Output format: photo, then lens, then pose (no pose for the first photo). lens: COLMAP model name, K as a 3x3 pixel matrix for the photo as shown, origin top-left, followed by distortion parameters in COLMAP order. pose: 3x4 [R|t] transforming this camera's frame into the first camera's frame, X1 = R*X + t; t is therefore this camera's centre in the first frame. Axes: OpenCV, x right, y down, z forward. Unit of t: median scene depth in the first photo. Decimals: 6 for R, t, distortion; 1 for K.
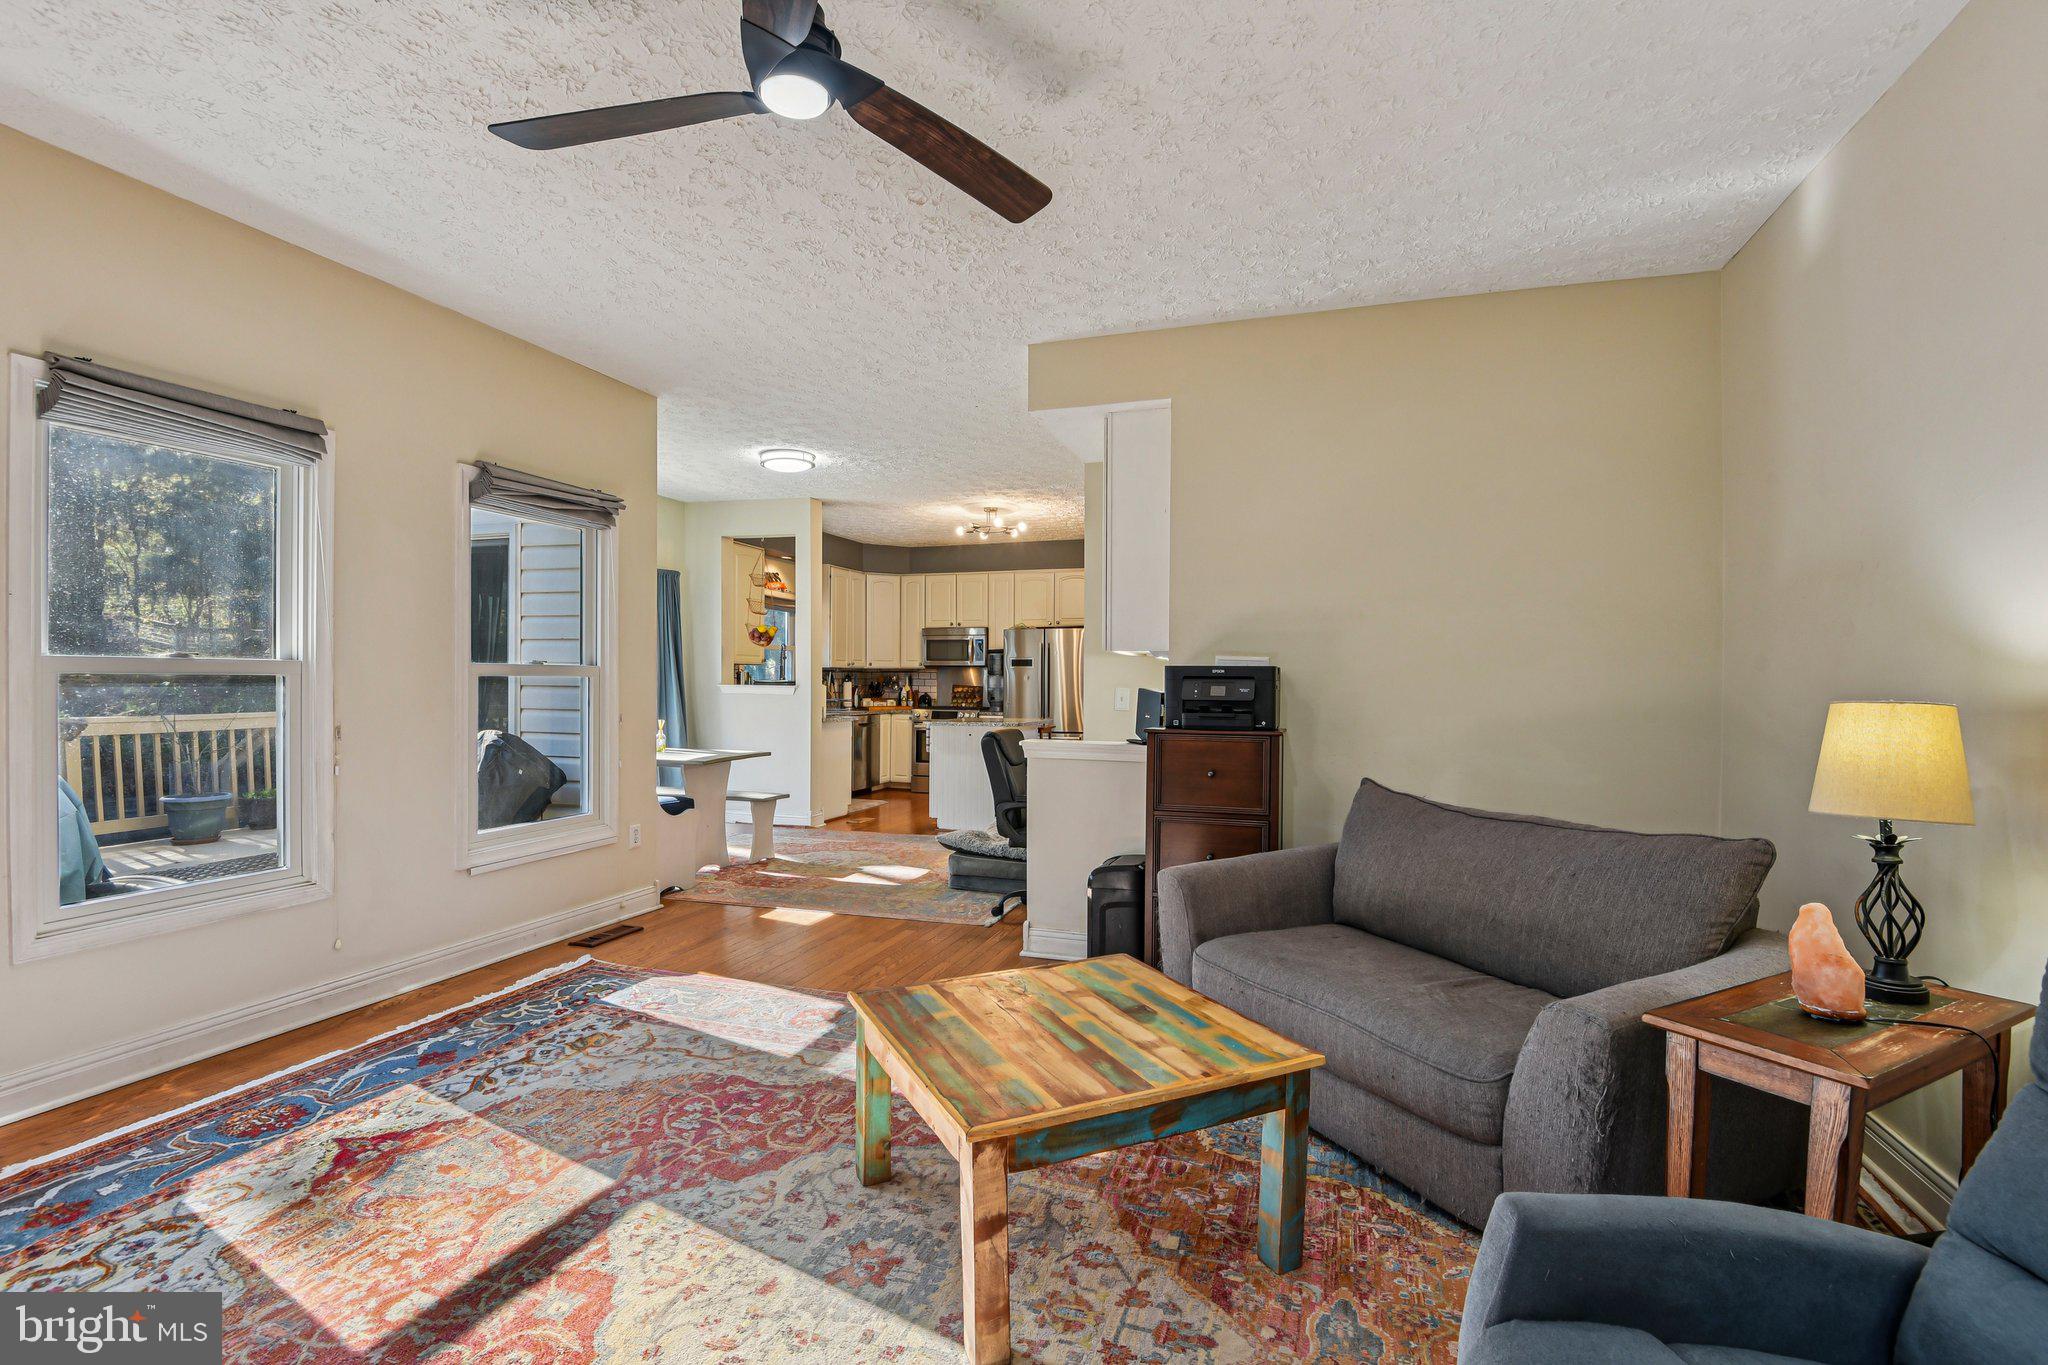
lens RADIAL K [[948.7, 0, 1025.0], [0, 948.7, 686.5], [0, 0, 1]] dist [-0.012239, -0.007878]
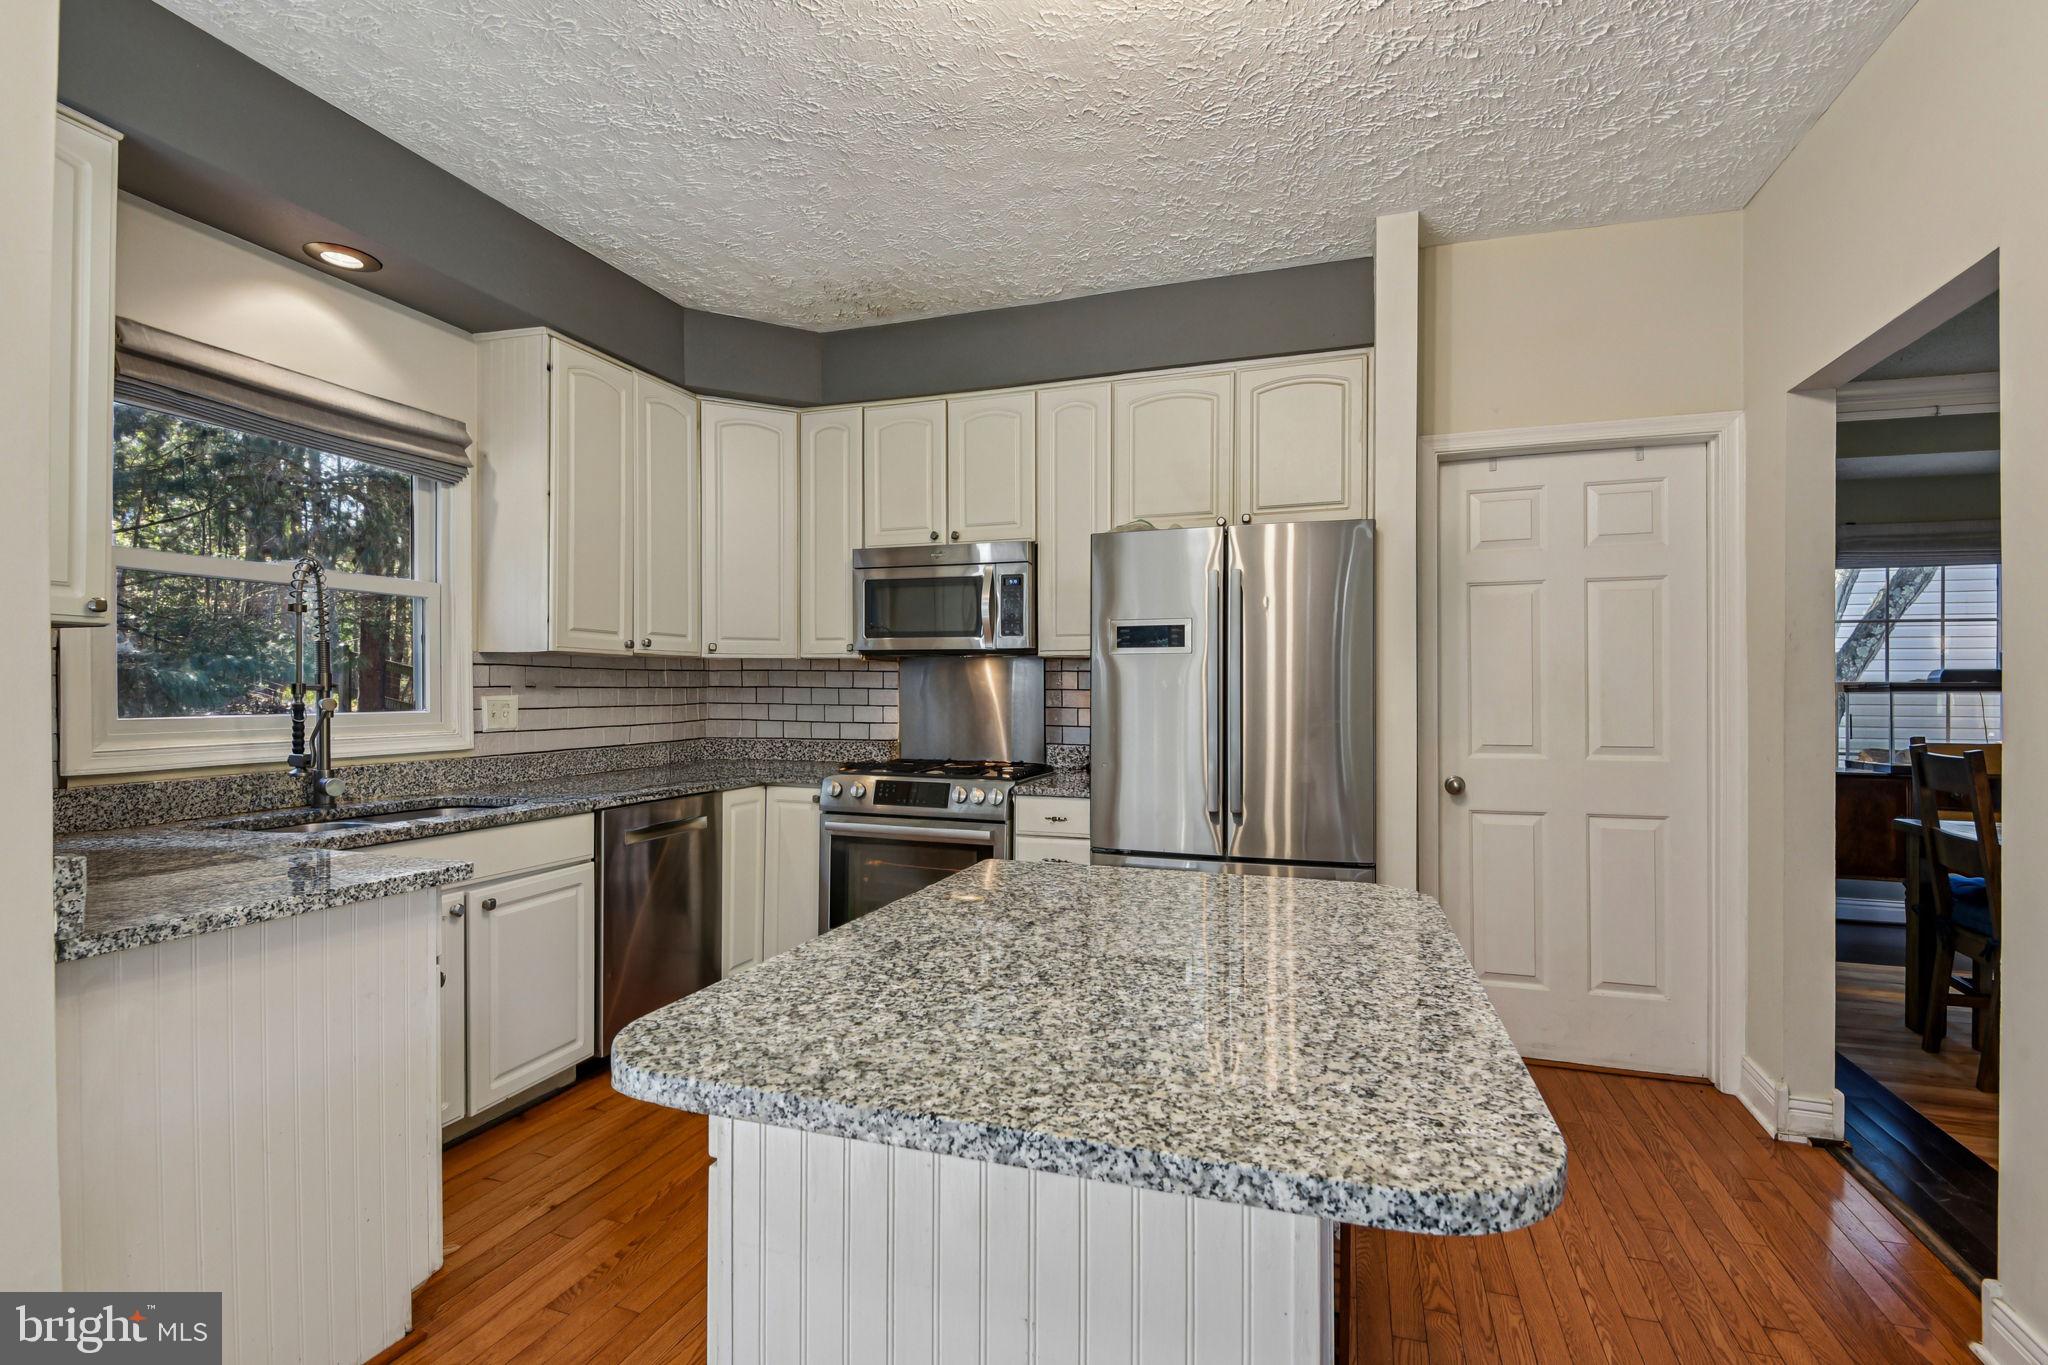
lens RADIAL K [[960.5, 0, 1018.3], [0, 960.5, 688.3], [0, 0, 1]] dist [-0.004874, -0.001511]
pose [[0.999996, -0.002228, -0.001492, -0.162473], [0.002214, 0.999954, -0.009330, -0.014873], [0.001513, 0.009327, 0.999955, 2.282393]]
